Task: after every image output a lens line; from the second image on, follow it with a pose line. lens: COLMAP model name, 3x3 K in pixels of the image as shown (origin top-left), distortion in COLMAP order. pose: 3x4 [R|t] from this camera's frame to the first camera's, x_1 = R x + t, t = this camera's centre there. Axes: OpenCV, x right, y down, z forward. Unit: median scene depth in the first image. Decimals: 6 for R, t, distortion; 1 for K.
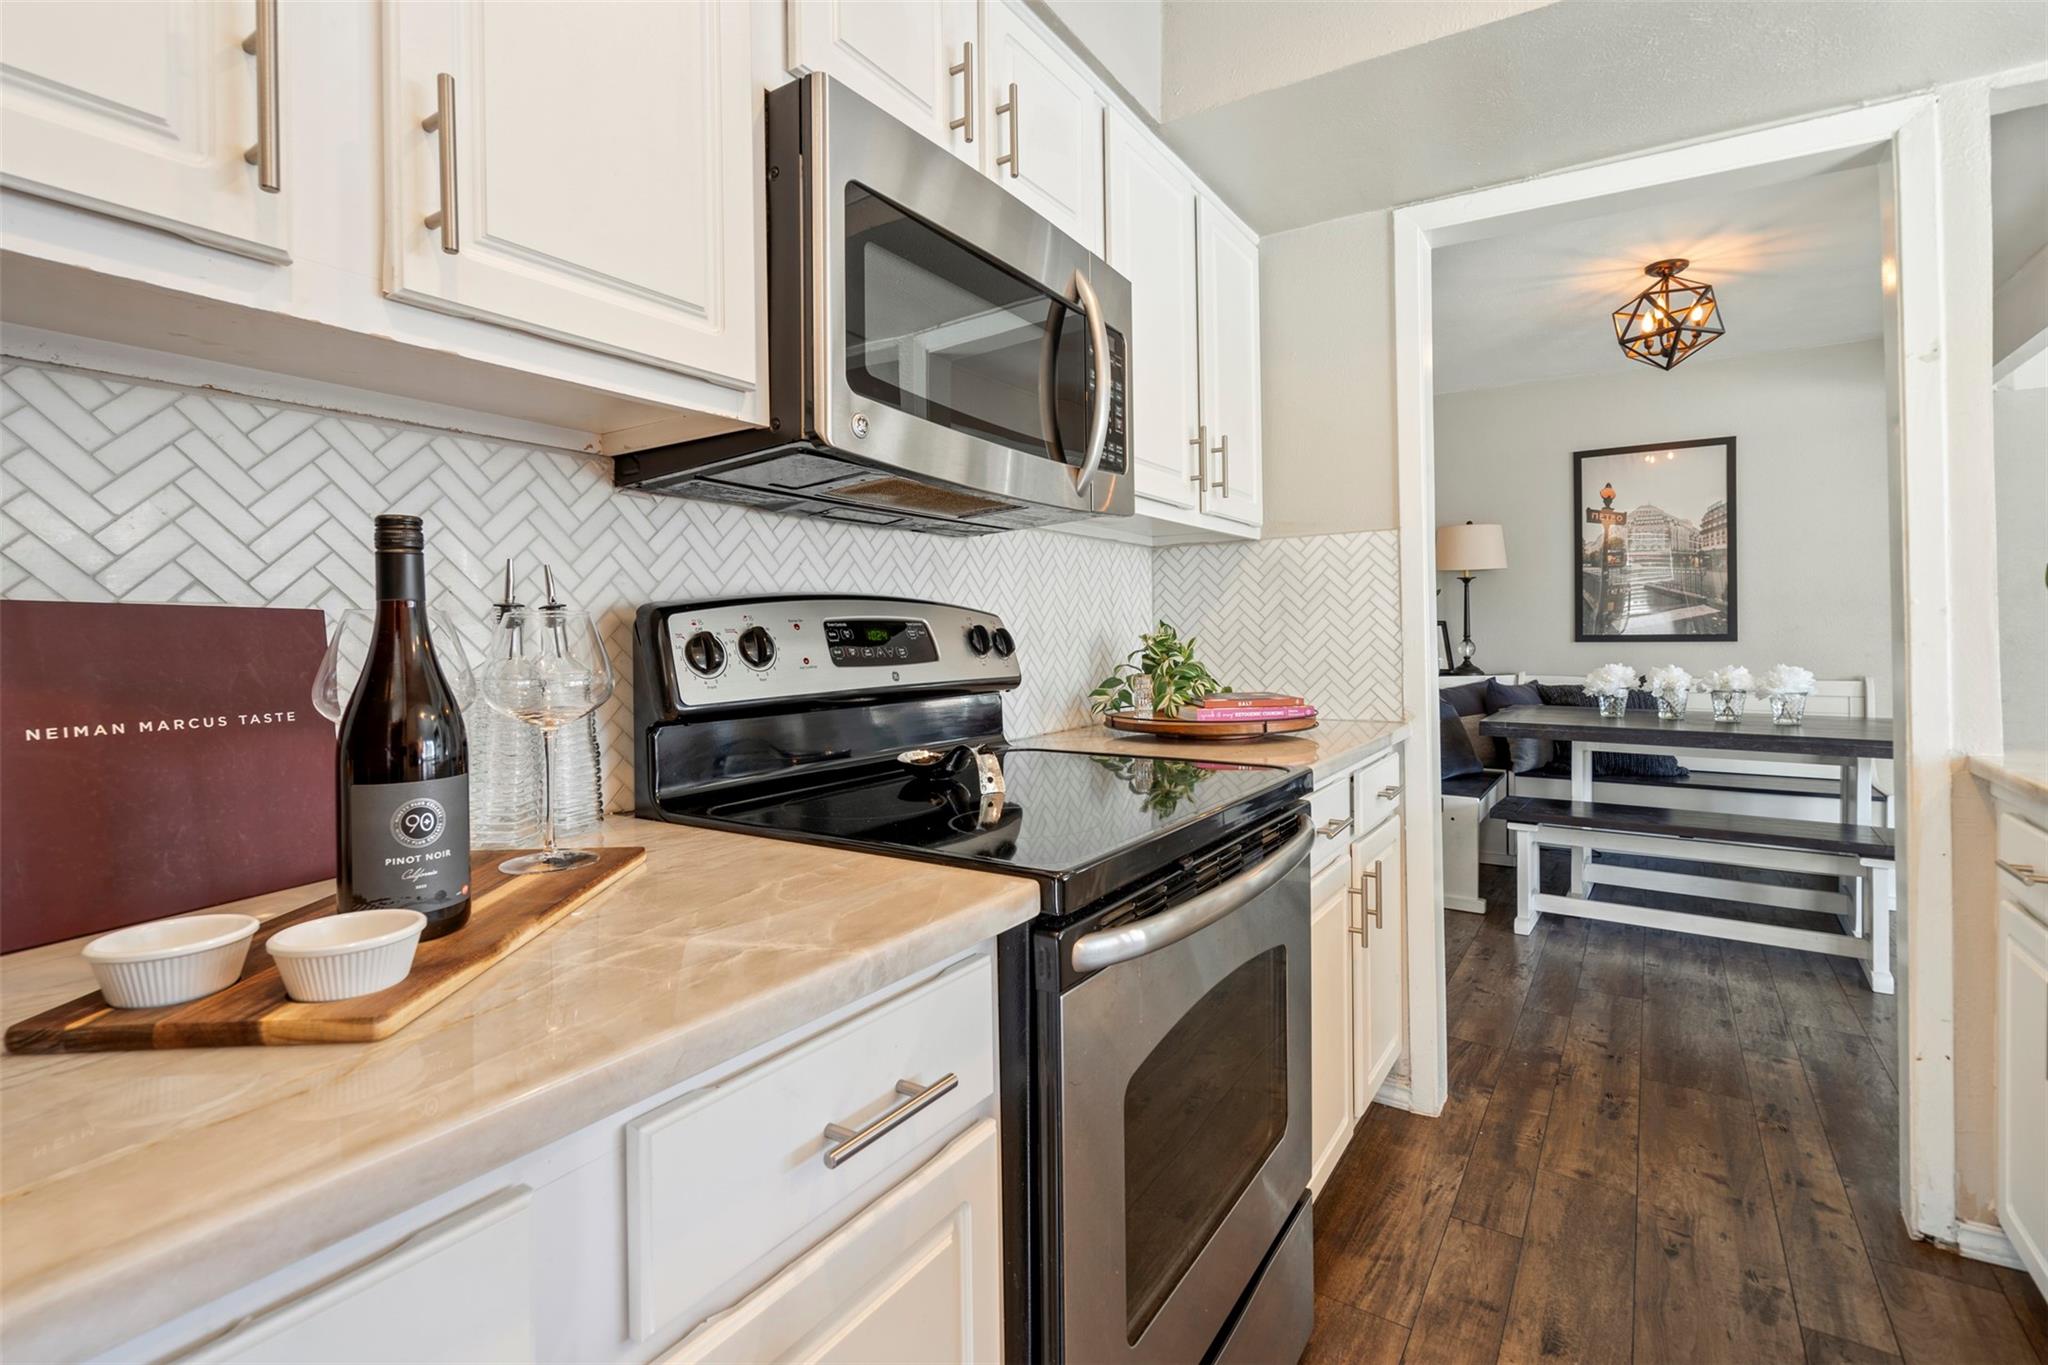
lens RADIAL K [[953.3, 0, 1035.7], [0, 953.3, 643.2], [0, 0, 1]] dist [-0.001754, -0.000167]
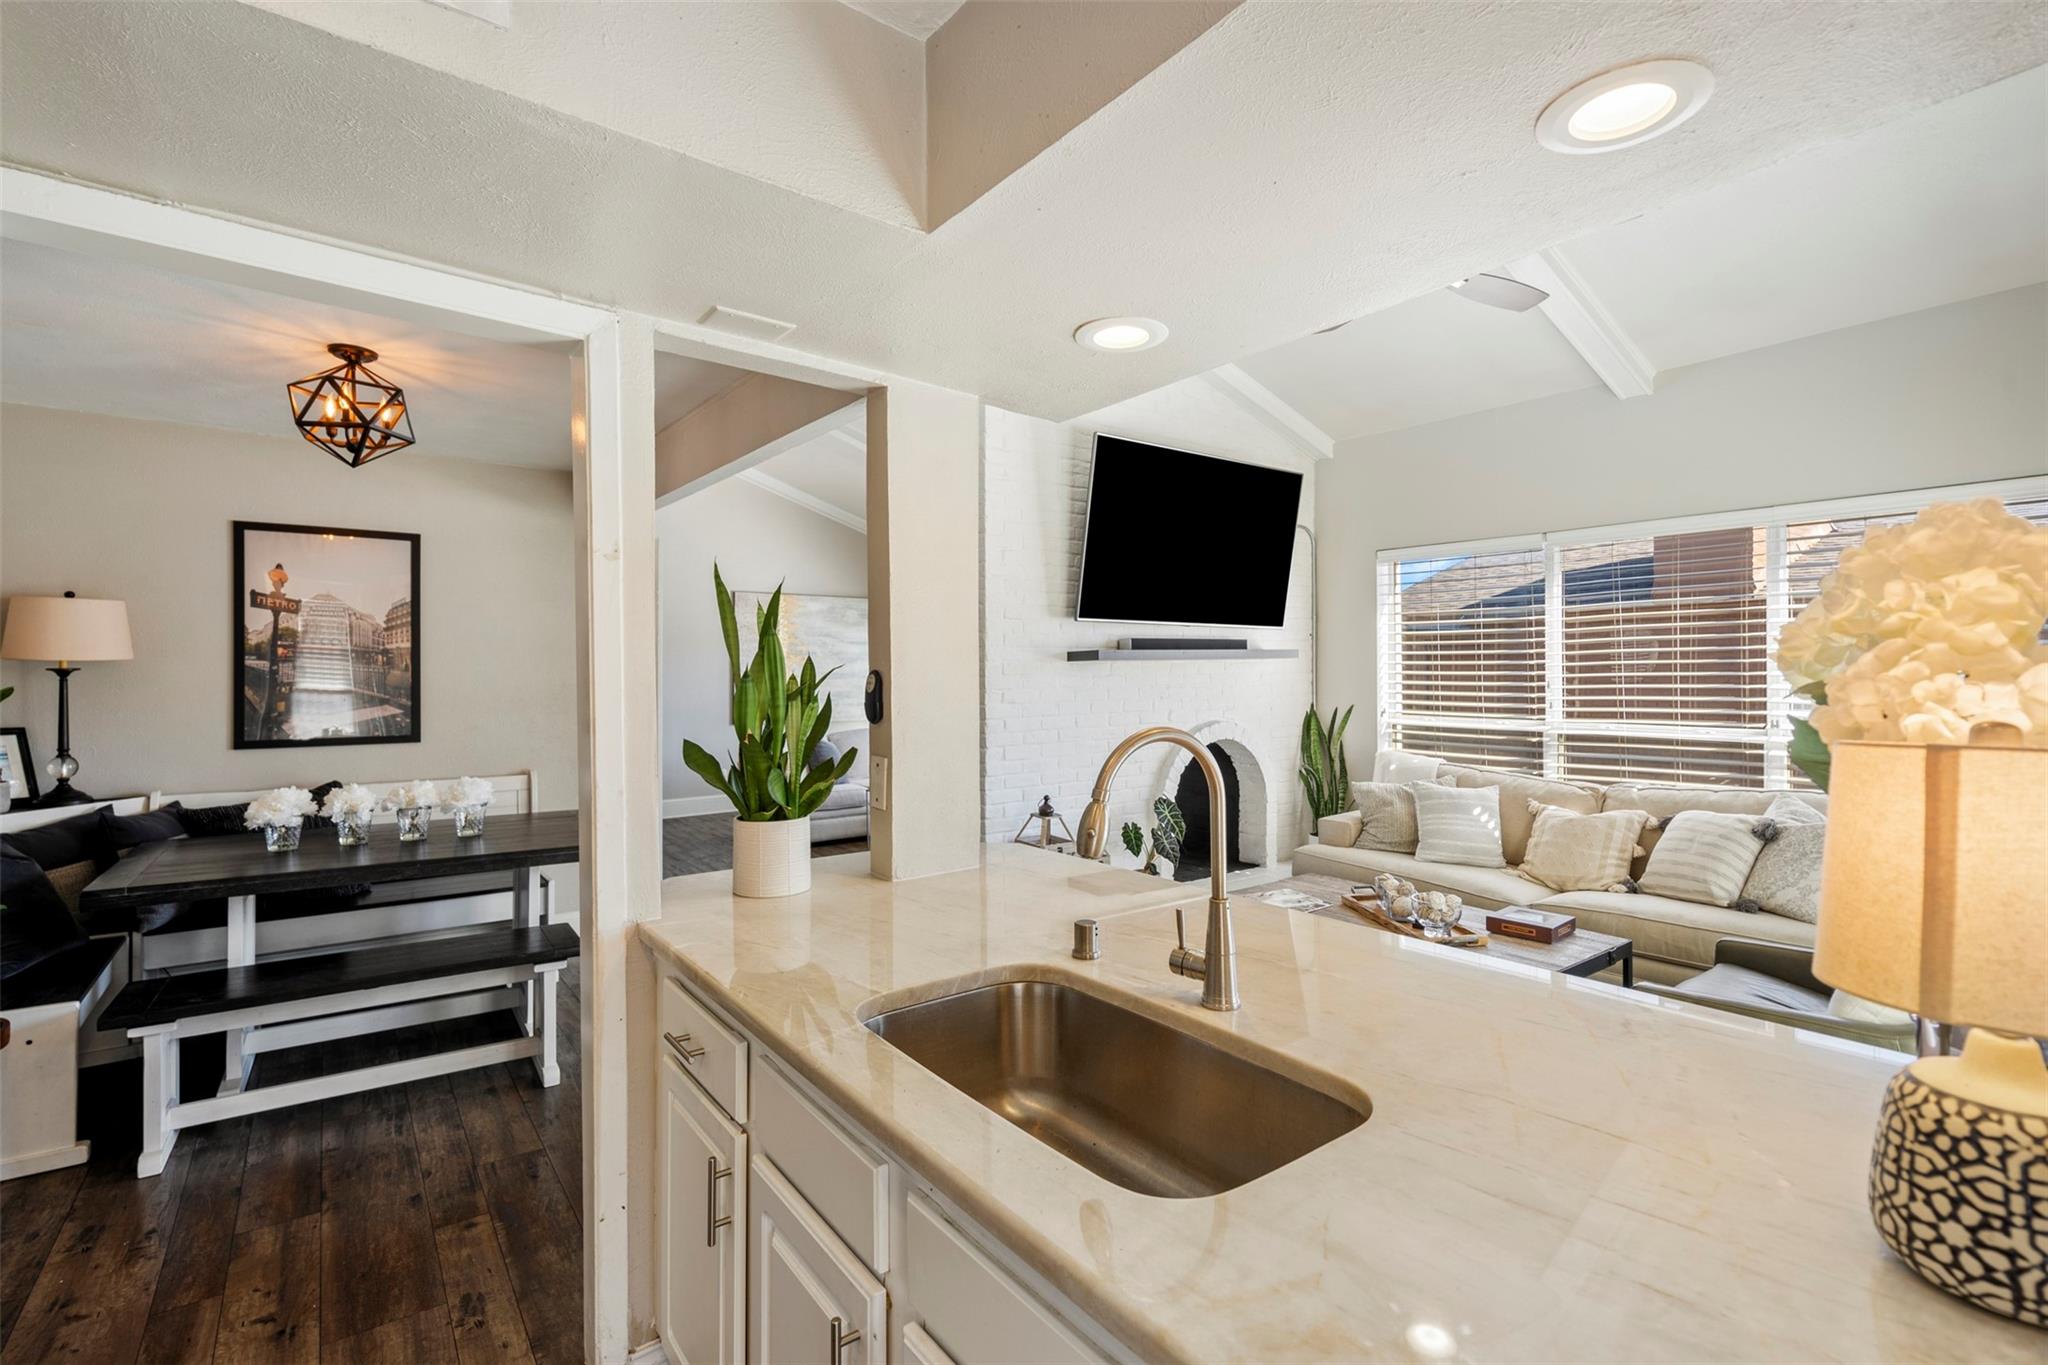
lens RADIAL K [[949.5, 0, 1024.0], [0, 949.5, 682.5], [0, 0, 1]] dist [0.001714, -0.000091]
pose [[0.353566, 0.009146, 0.935365, 0.049200], [0.000518, 0.999950, -0.009973, -0.070921], [-0.935409, 0.004010, 0.353544, 0.089466]]
